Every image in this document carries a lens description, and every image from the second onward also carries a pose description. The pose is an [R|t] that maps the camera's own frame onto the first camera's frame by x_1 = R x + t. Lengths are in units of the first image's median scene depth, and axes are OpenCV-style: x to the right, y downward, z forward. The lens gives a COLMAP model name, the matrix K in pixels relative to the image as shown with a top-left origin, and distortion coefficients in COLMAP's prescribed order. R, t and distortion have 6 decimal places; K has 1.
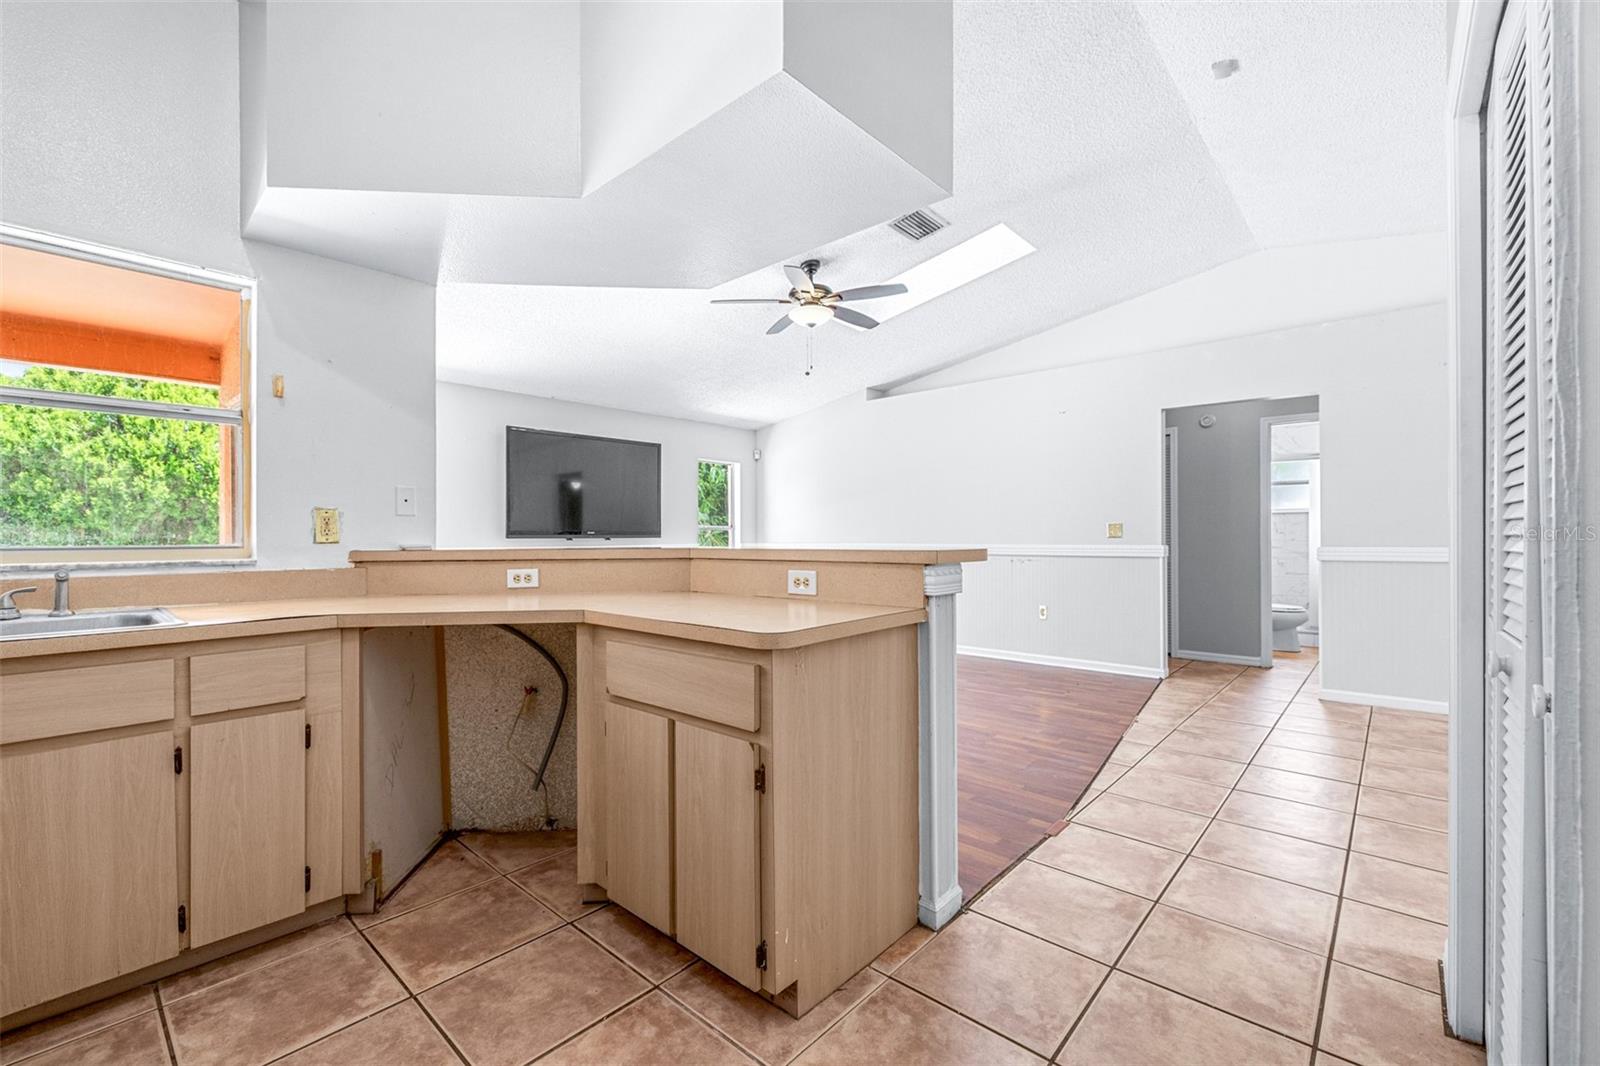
lens RADIAL K [[685.4, 0, 806.7], [0, 685.4, 530.2], [0, 0, 1]] dist [-0.000304, -0.000118]
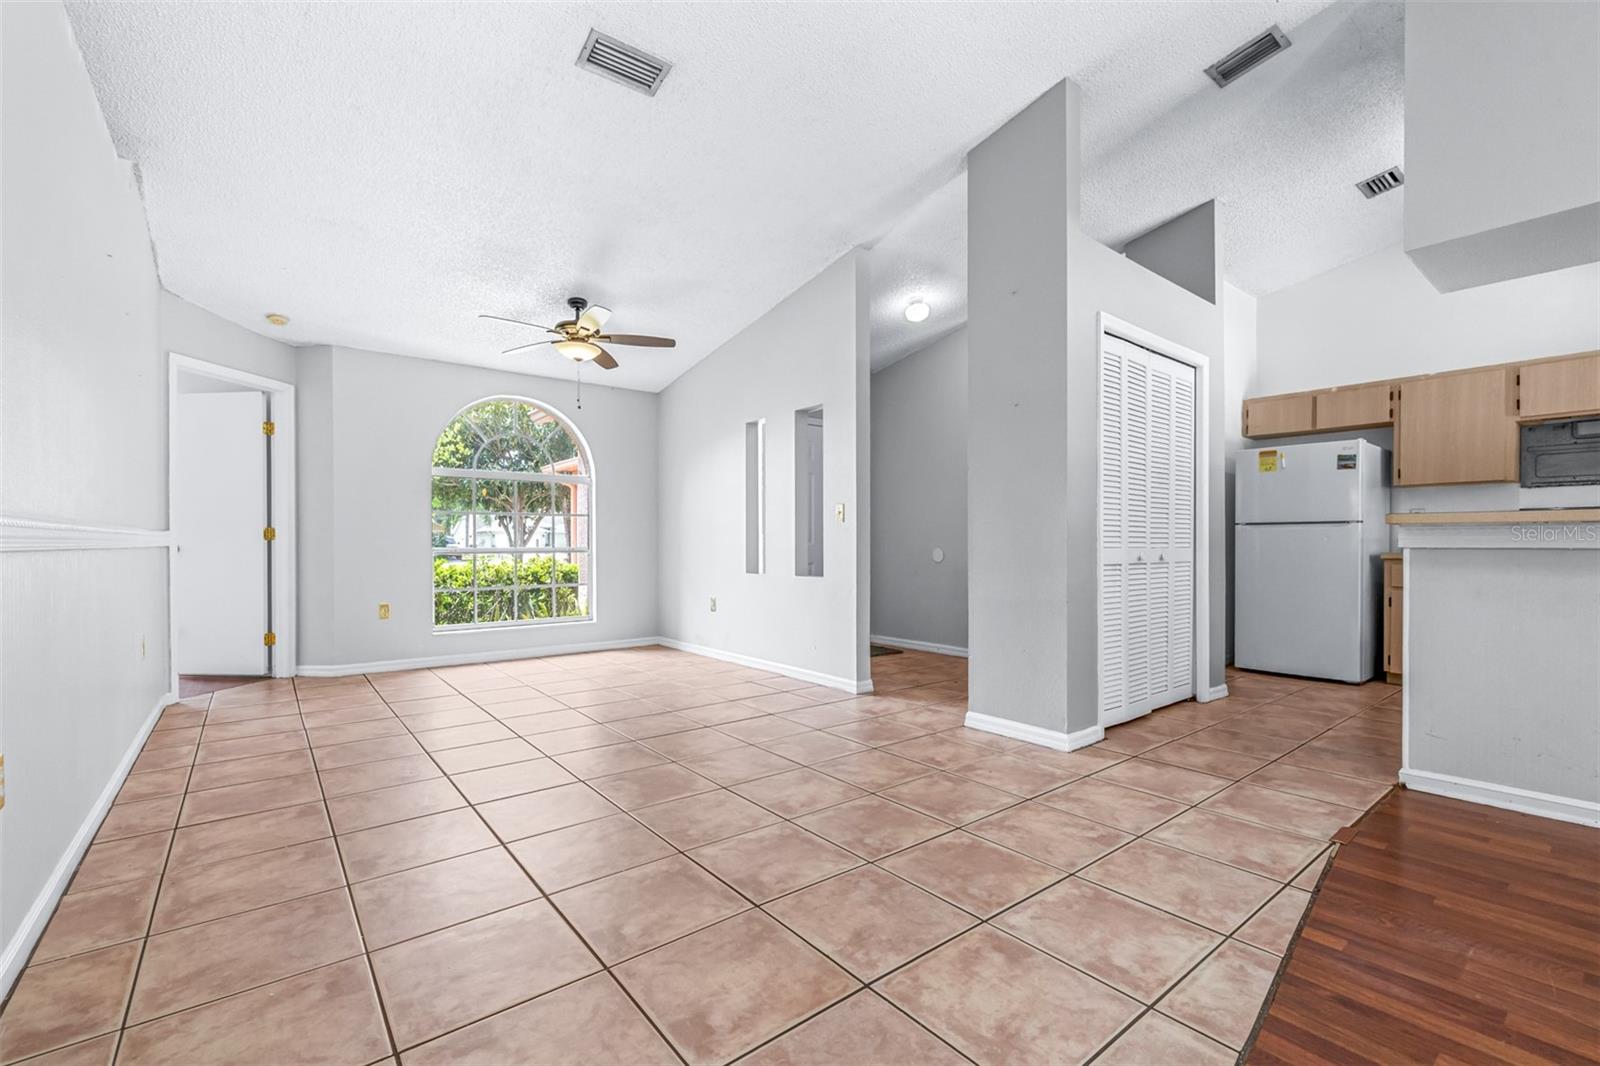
lens RADIAL K [[685.4, 0, 807.3], [0, 685.4, 556.8], [0, 0, 1]] dist [-0.000304, -0.000118]
pose [[-0.984094, 0.004975, 0.177581, 1.229132], [0.006324, 0.999955, 0.007030, 0.099377], [-0.177538, 0.008041, -0.984081, 2.759594]]
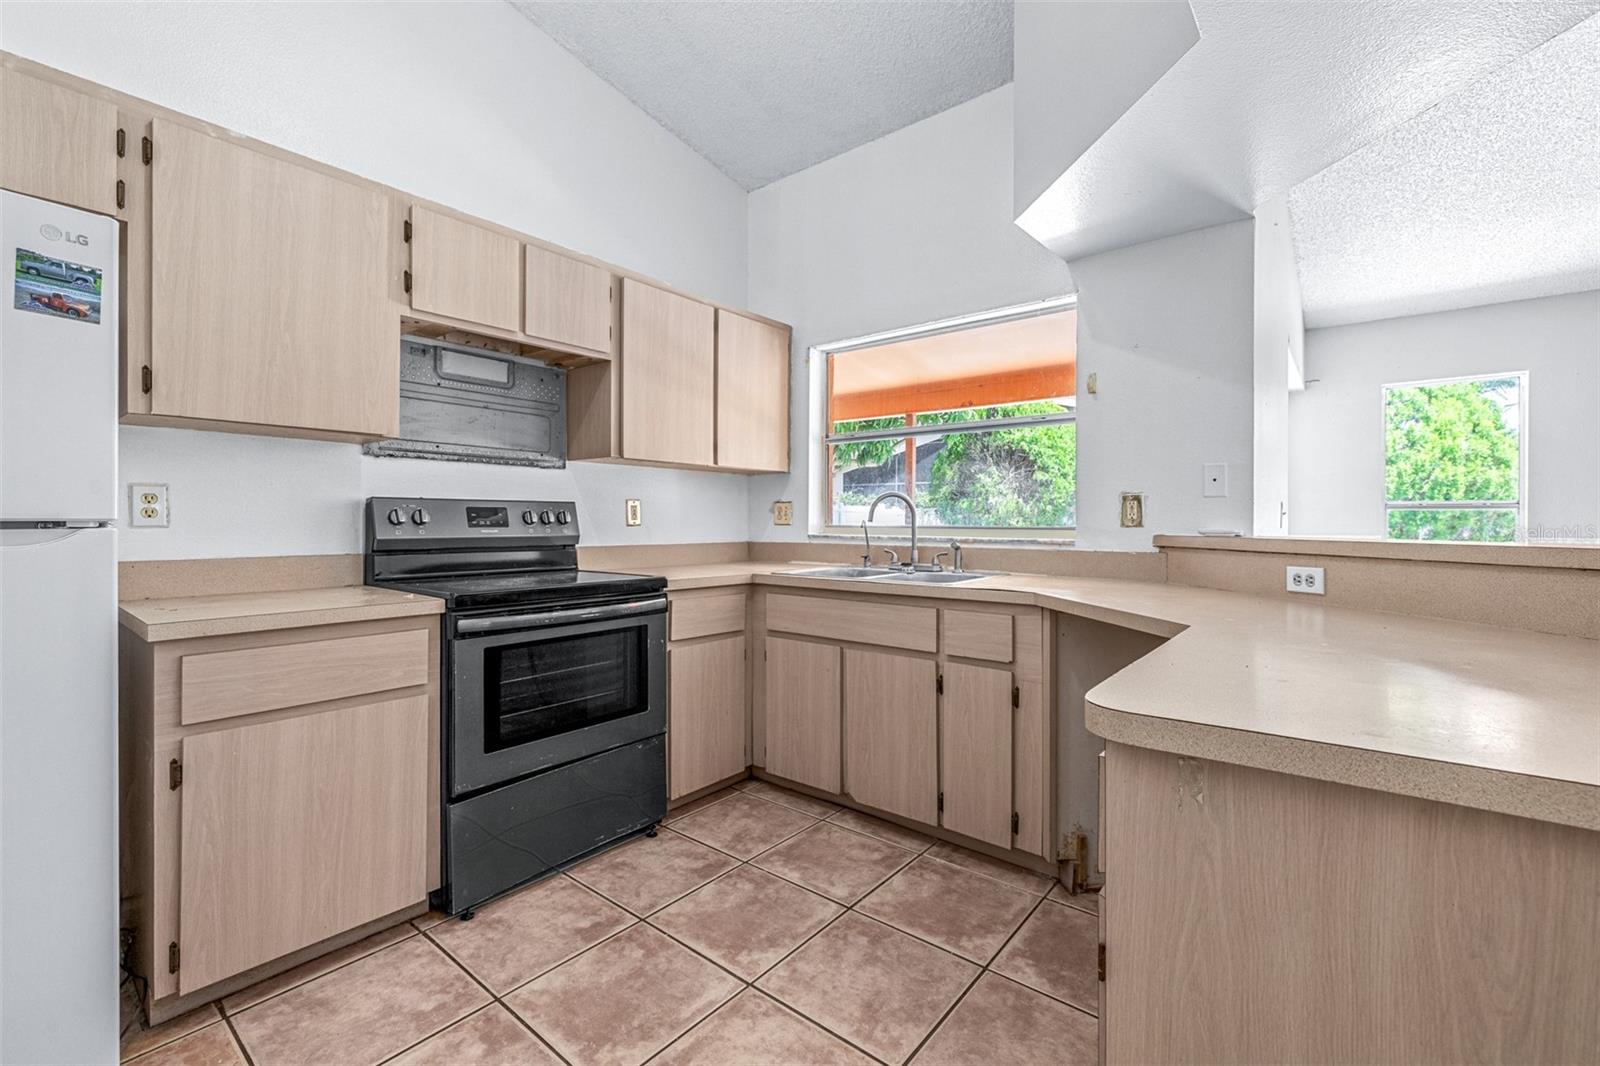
lens RADIAL K [[685.4, 0, 790.2], [0, 685.4, 522.3], [0, 0, 1]] dist [-0.000304, -0.000118]
pose [[0.023011, 0.007875, -0.999704, 0.390167], [0.007695, 0.999938, 0.008054, 0.001112], [0.999706, -0.007878, 0.022949, 0.611243]]
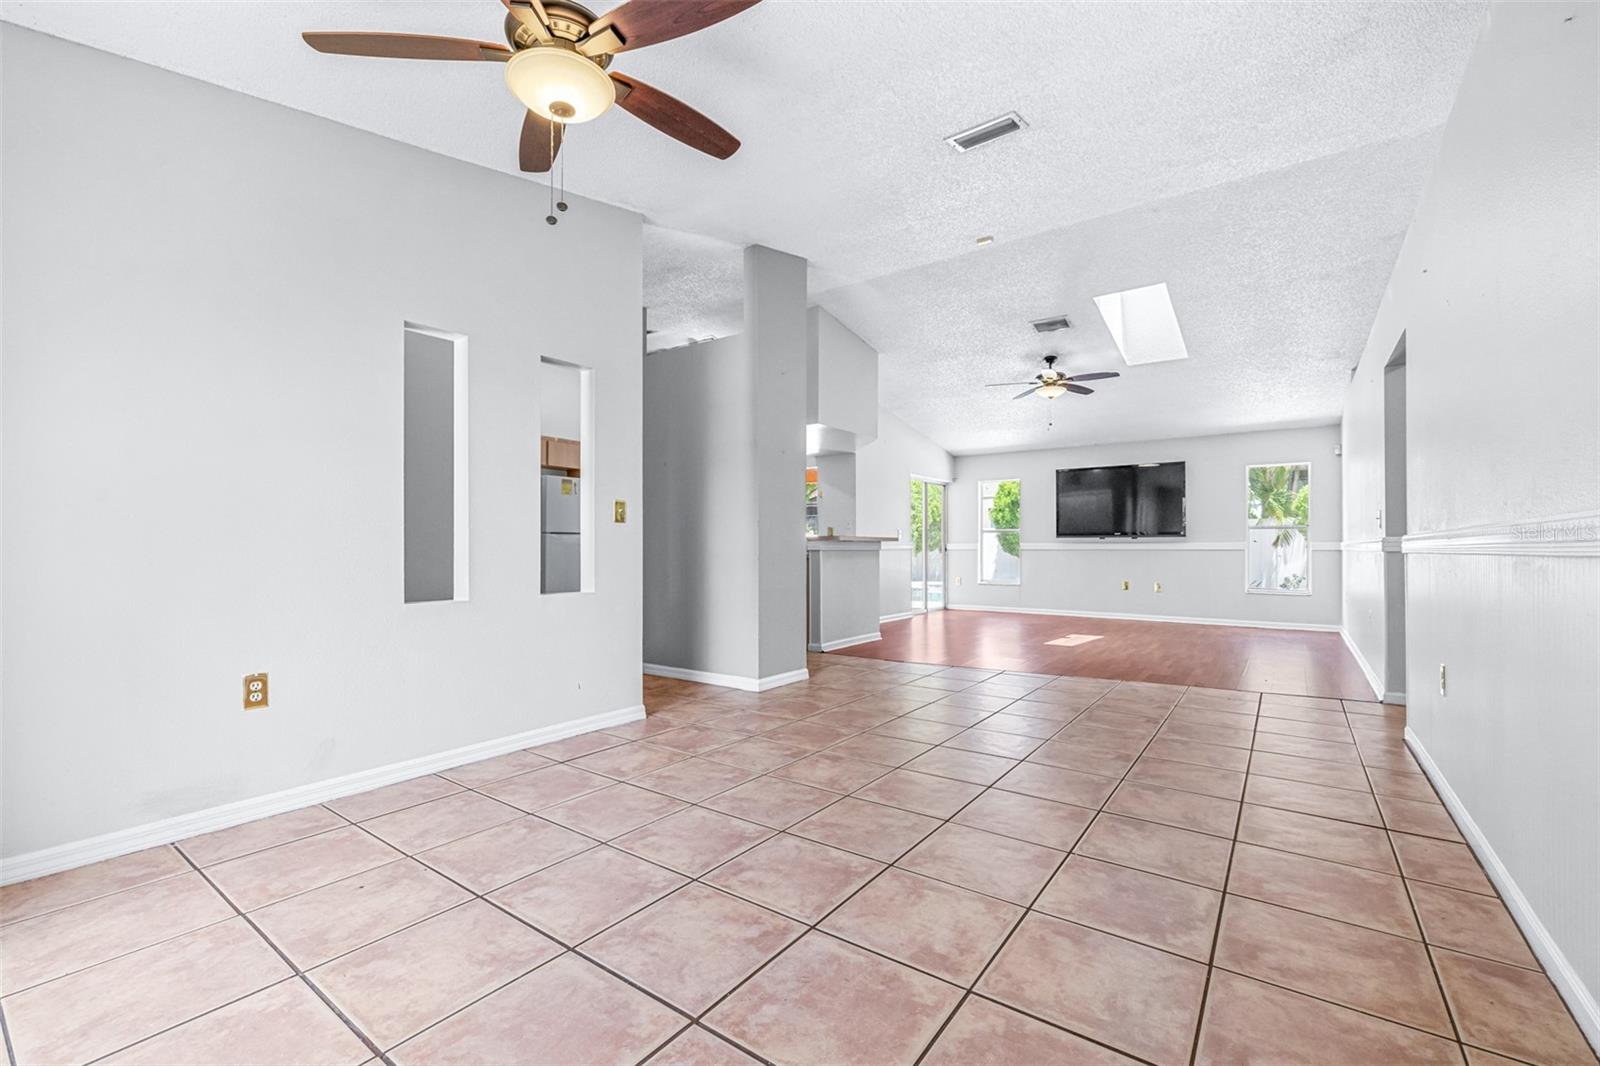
lens RADIAL K [[685.4, 0, 783.2], [0, 685.4, 538.5], [0, 0, 1]] dist [-0.000304, -0.000118]
pose [[0.078142, -0.006117, -0.996924, 3.628995], [0.009027, 0.999945, -0.005428, 0.056140], [0.996901, -0.008575, 0.078192, 0.650102]]
